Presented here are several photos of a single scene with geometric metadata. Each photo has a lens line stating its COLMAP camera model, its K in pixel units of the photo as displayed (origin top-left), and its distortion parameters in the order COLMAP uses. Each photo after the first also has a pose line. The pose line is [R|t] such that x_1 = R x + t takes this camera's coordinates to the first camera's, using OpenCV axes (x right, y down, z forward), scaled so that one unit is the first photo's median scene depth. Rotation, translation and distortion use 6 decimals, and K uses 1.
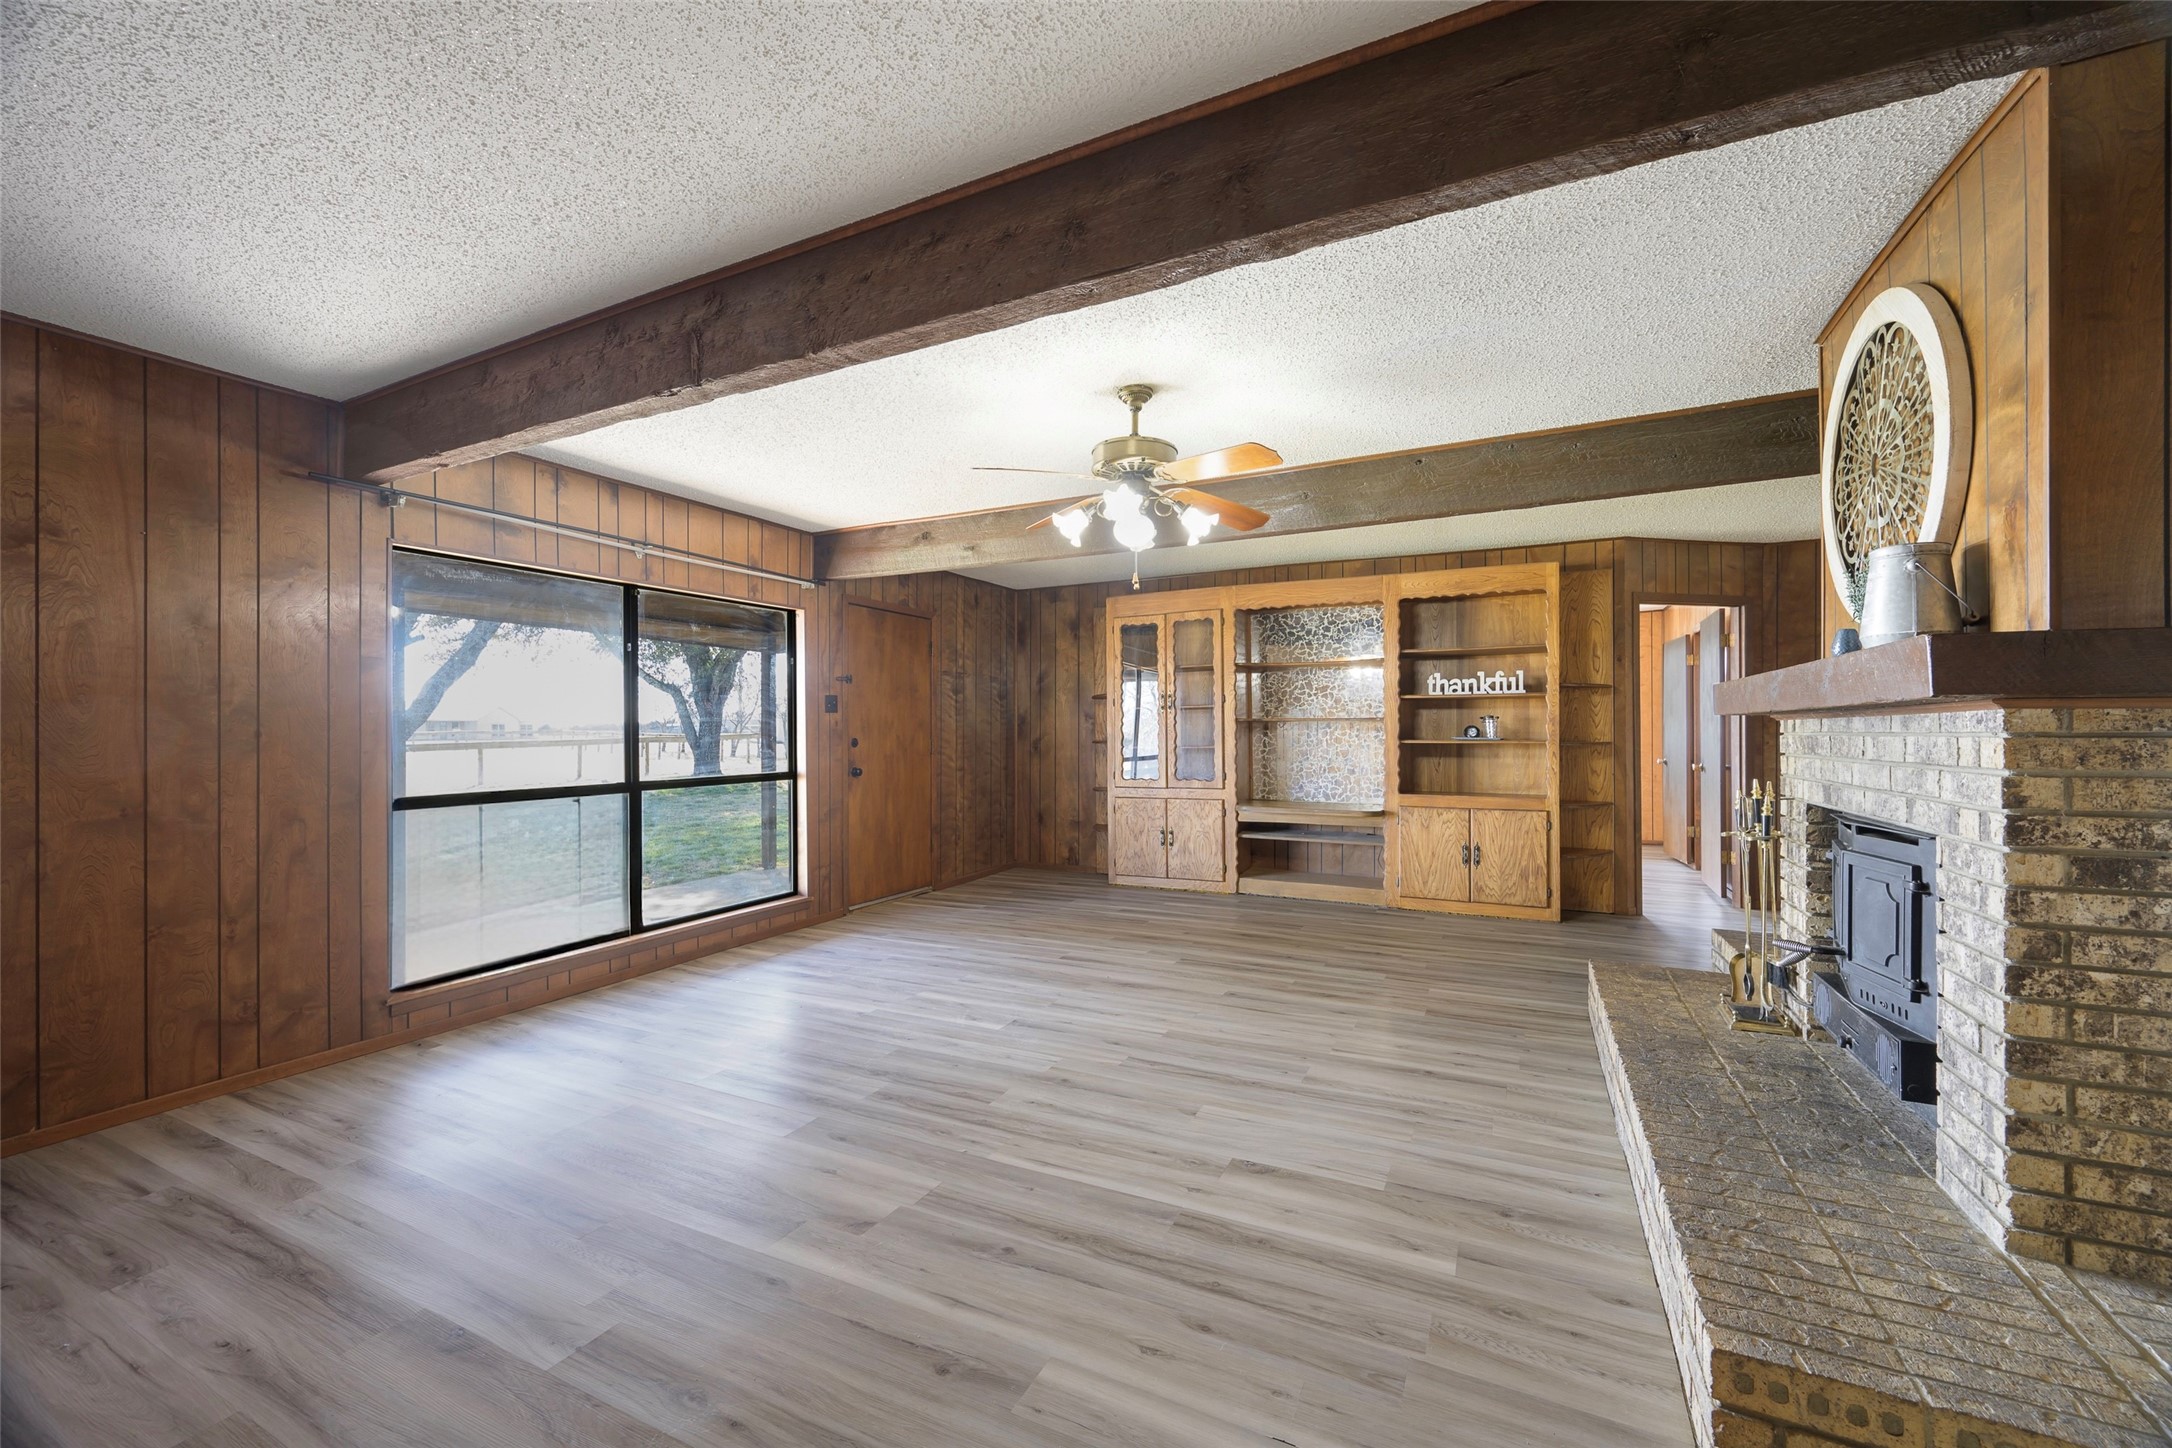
lens RADIAL K [[860.3, 0, 1084.0], [0, 860.3, 716.9], [0, 0, 1]] dist [-0.000287, -0.000035]
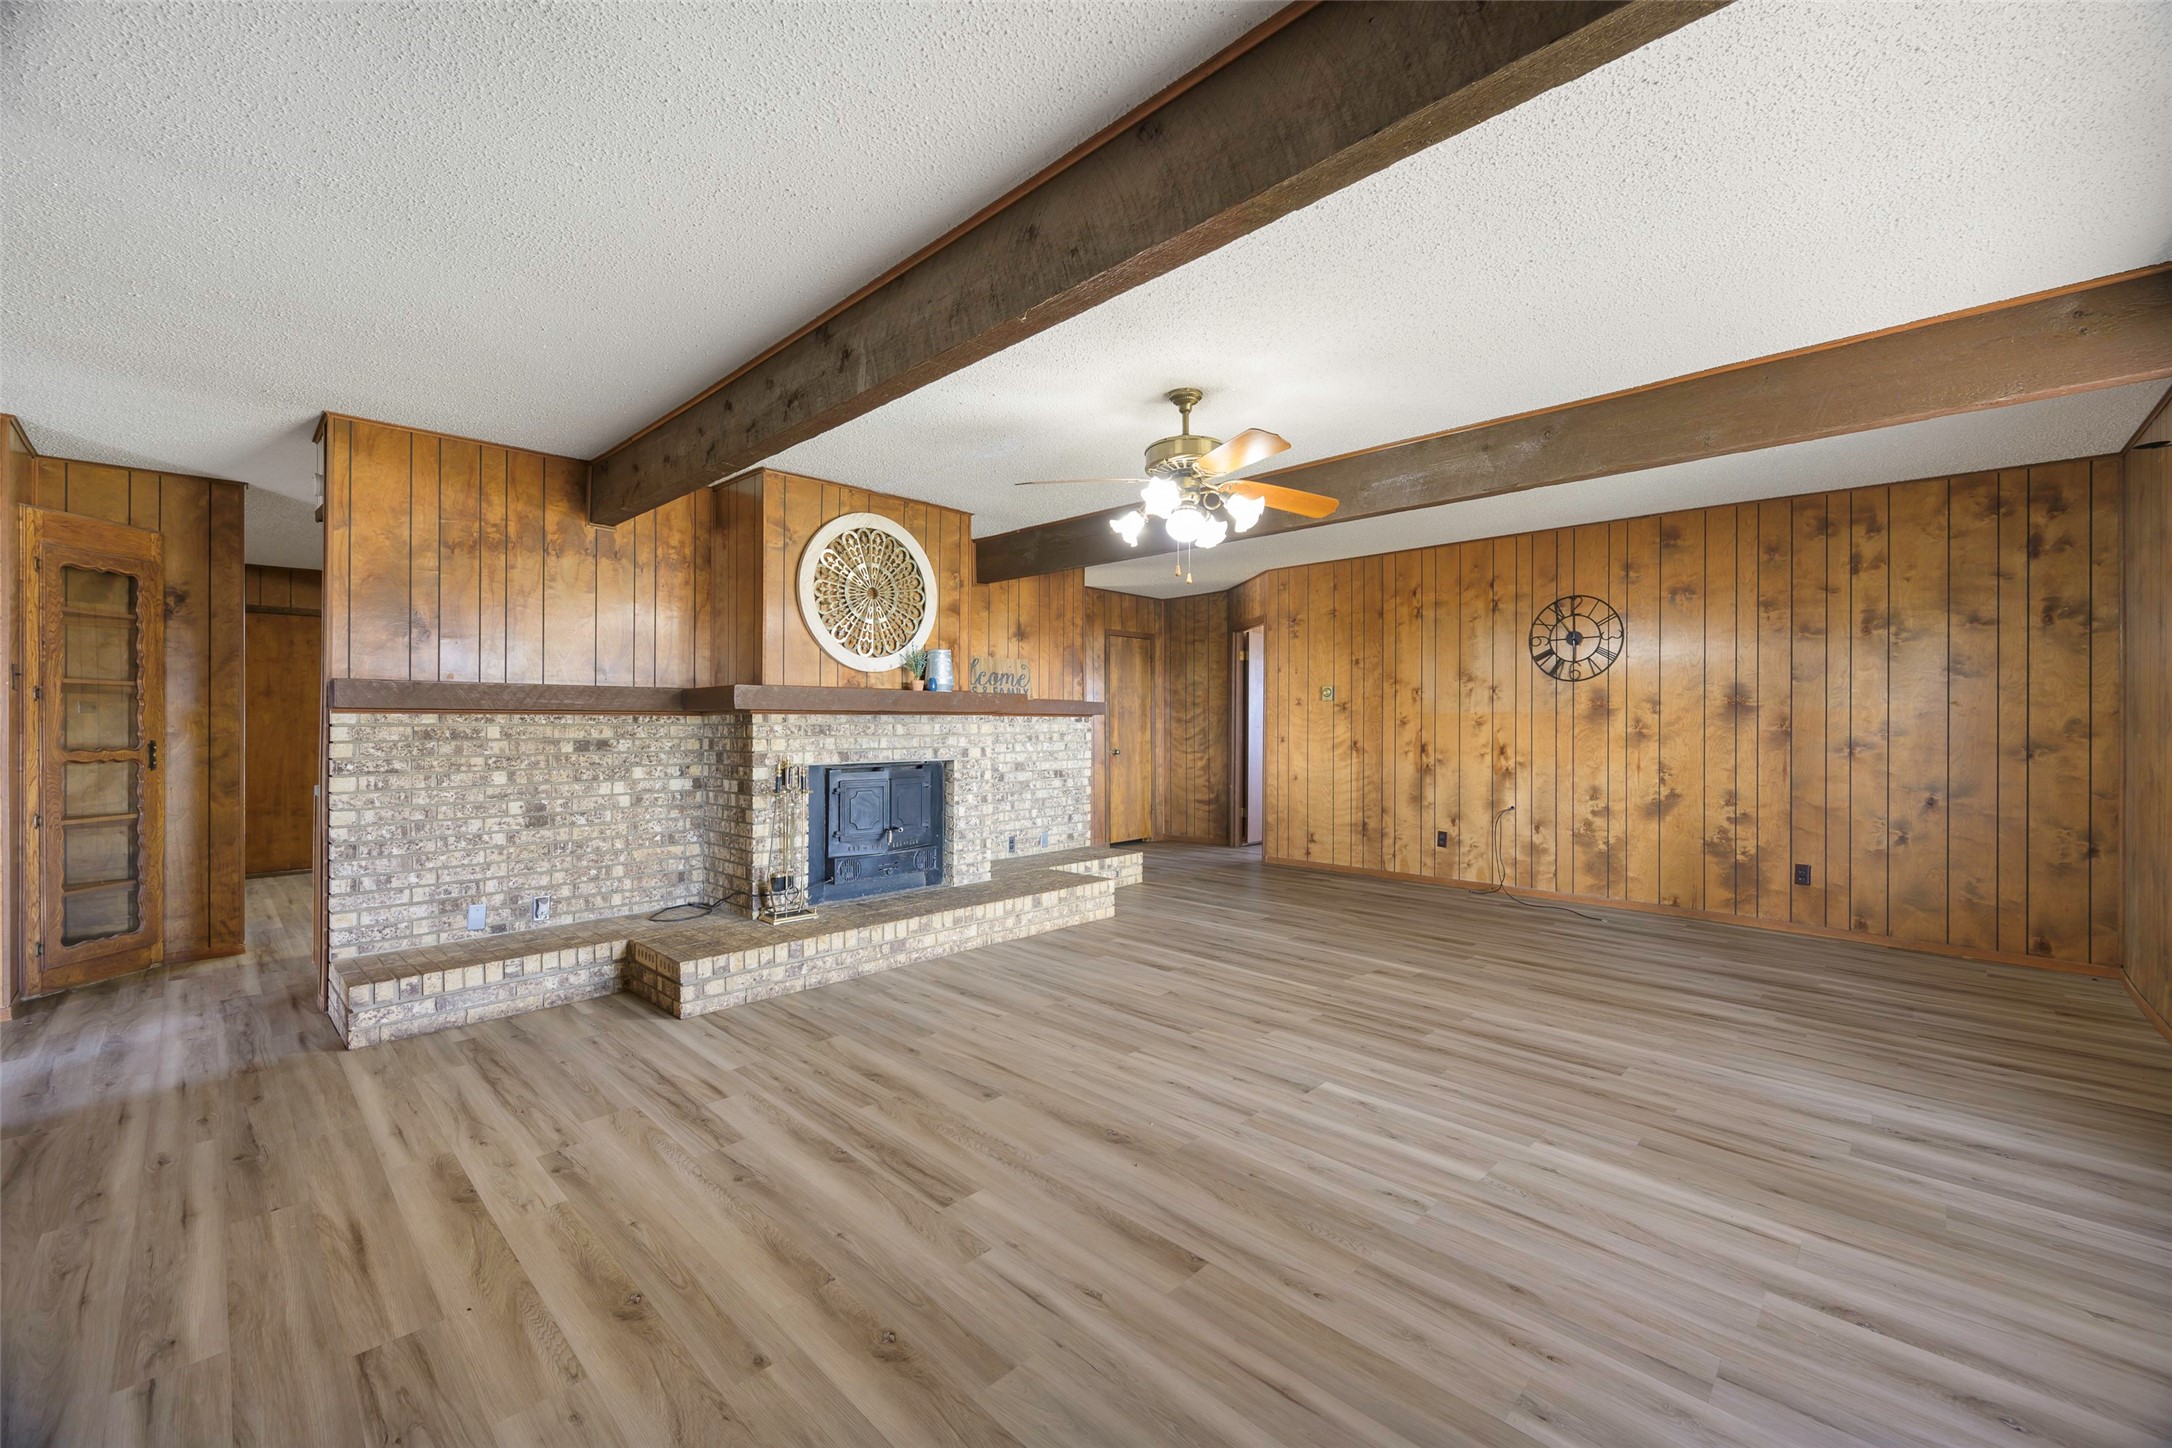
lens RADIAL K [[860.3, 0, 1087.8], [0, 860.3, 734.4], [0, 0, 1]] dist [-0.000287, -0.000035]
pose [[-0.953489, 0.004239, 0.301399, -0.144384], [0.002660, 0.999981, -0.005646, 0.041390], [-0.301417, -0.004582, -0.953481, 2.035049]]
